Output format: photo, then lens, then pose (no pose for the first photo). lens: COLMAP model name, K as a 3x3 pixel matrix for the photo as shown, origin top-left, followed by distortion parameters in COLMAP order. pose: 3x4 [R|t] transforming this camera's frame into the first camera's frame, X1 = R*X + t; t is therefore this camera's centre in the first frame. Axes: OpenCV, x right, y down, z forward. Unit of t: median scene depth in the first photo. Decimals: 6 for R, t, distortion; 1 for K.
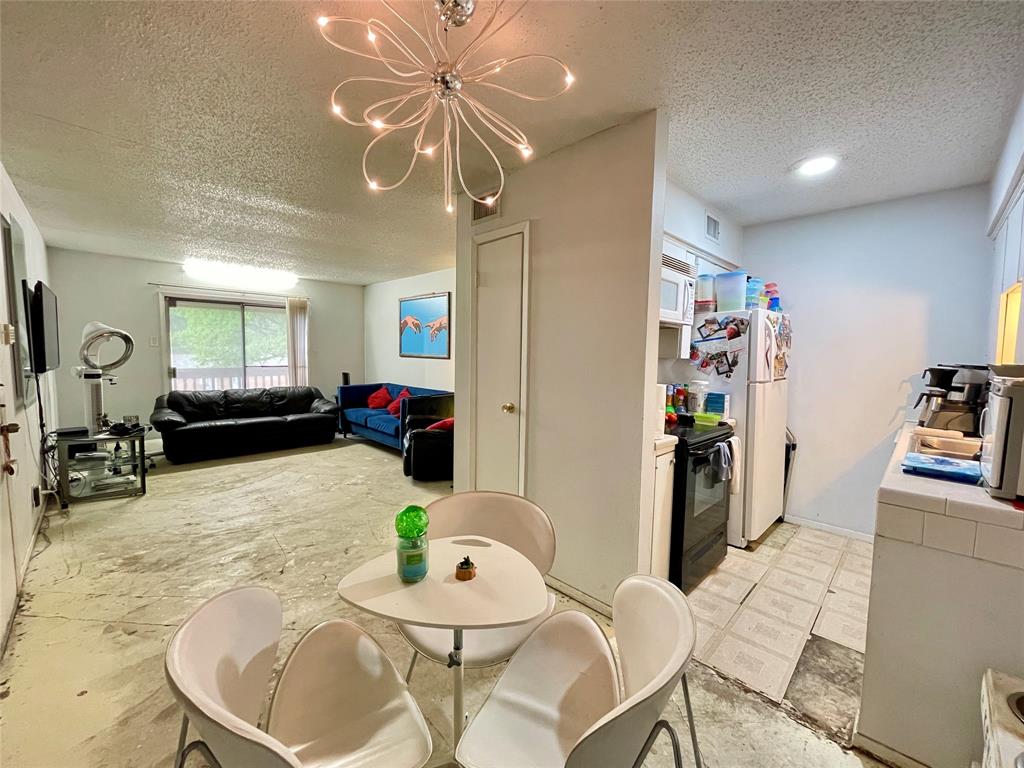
lens RADIAL K [[410.9, 0, 512.4], [0, 410.9, 383.8], [0, 0, 1]] dist [0.000770, -0.000242]
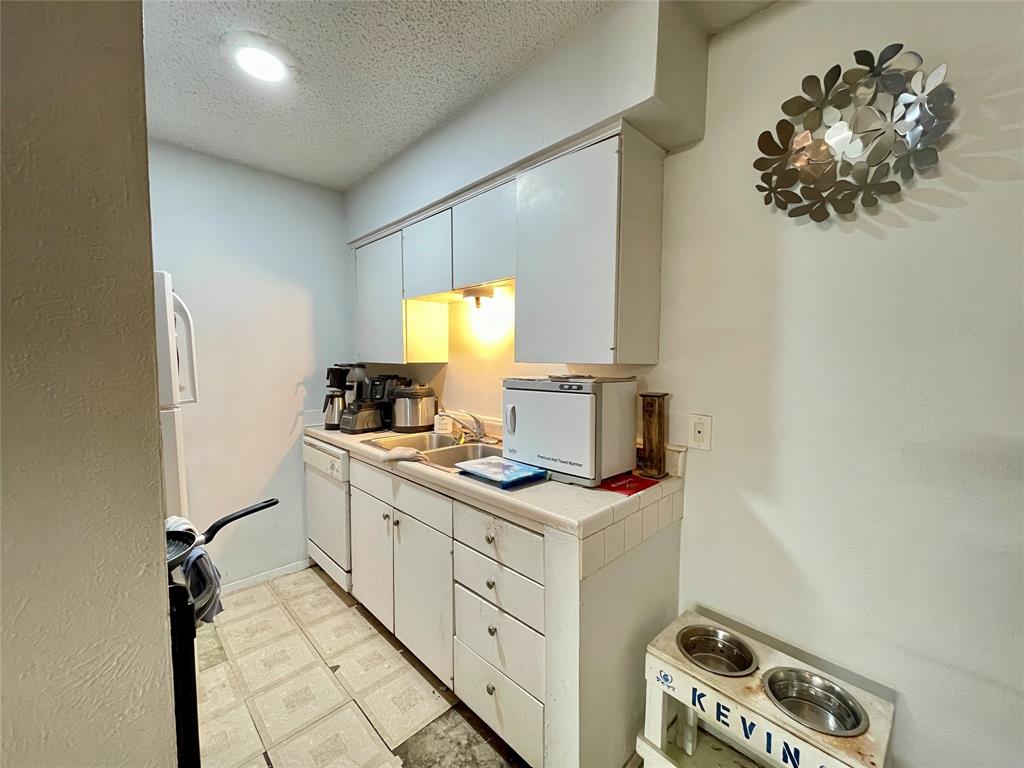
lens RADIAL K [[410.9, 0, 512.2], [0, 410.9, 384.2], [0, 0, 1]] dist [0.000770, -0.000242]
pose [[0.010323, -0.077591, 0.996932, 0.058486], [0.073929, 0.994316, 0.076622, -0.043625], [-0.997210, 0.072911, 0.016001, 0.563525]]
